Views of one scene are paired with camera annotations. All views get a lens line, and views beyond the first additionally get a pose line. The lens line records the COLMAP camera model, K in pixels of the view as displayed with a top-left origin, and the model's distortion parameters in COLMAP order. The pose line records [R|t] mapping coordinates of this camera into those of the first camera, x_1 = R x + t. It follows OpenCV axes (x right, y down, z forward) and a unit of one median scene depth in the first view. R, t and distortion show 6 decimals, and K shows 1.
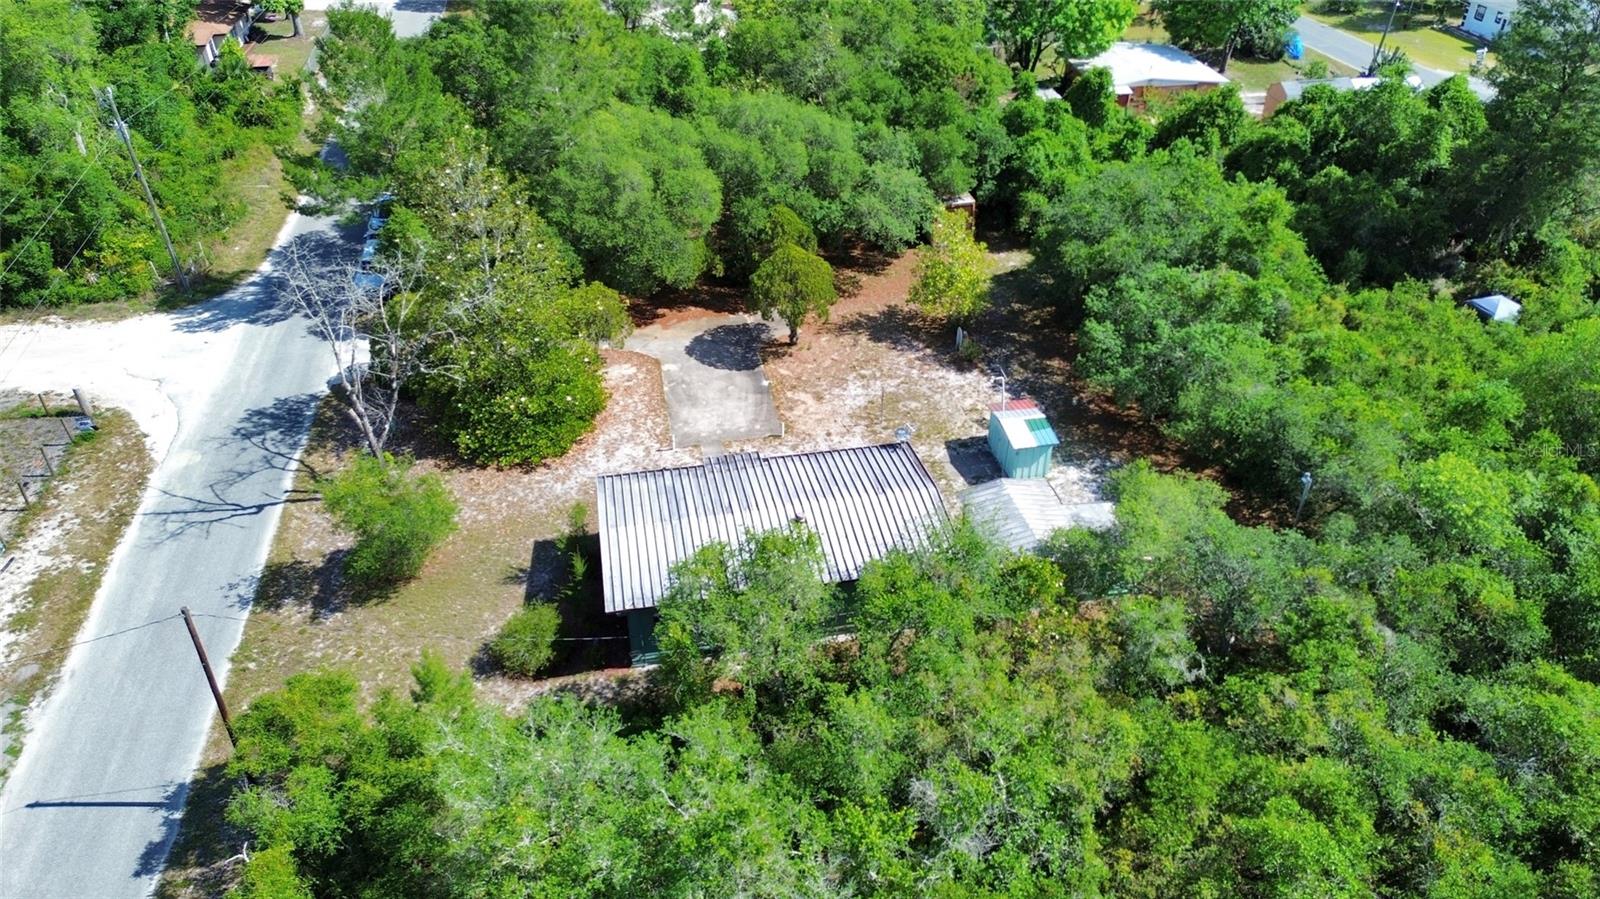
lens RADIAL K [[1111.8, 0, 802.5], [0, 1111.8, 458.0], [0, 0, 1]] dist [0.115906, -0.110394]
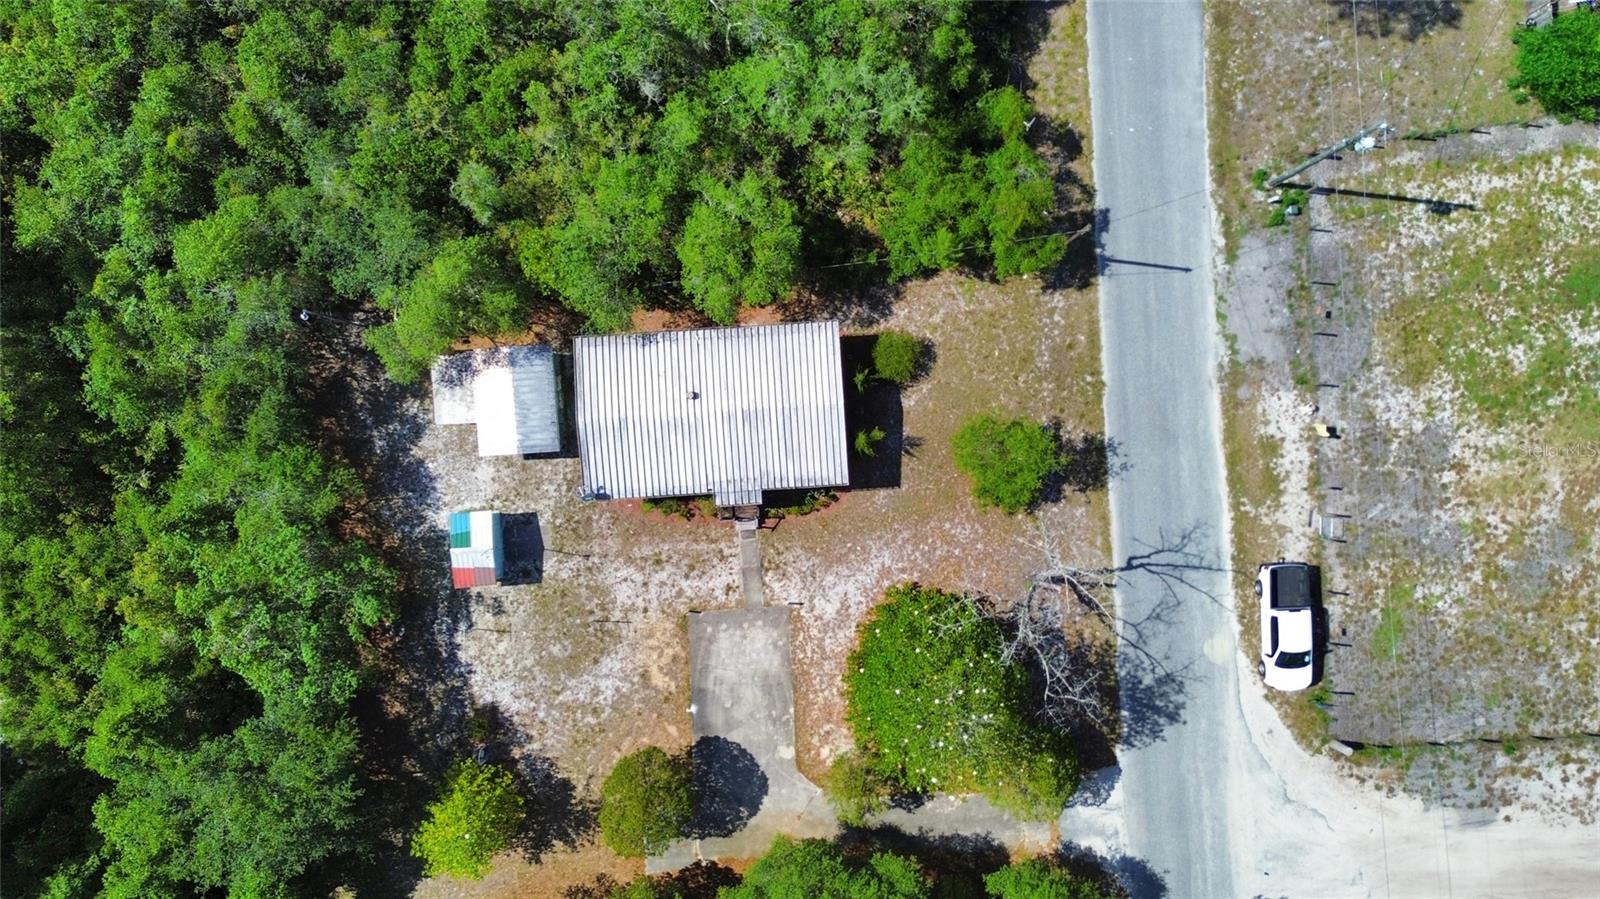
lens RADIAL K [[1128.1, 0, 800.0], [0, 1128.1, 449.5], [0, 0, 1]] dist [0.133924, -0.126408]
pose [[-0.991799, -0.126974, 0.014579, -0.132856], [0.085182, -0.571663, 0.816055, -0.887893], [-0.095283, 0.810604, 0.577791, 0.236093]]
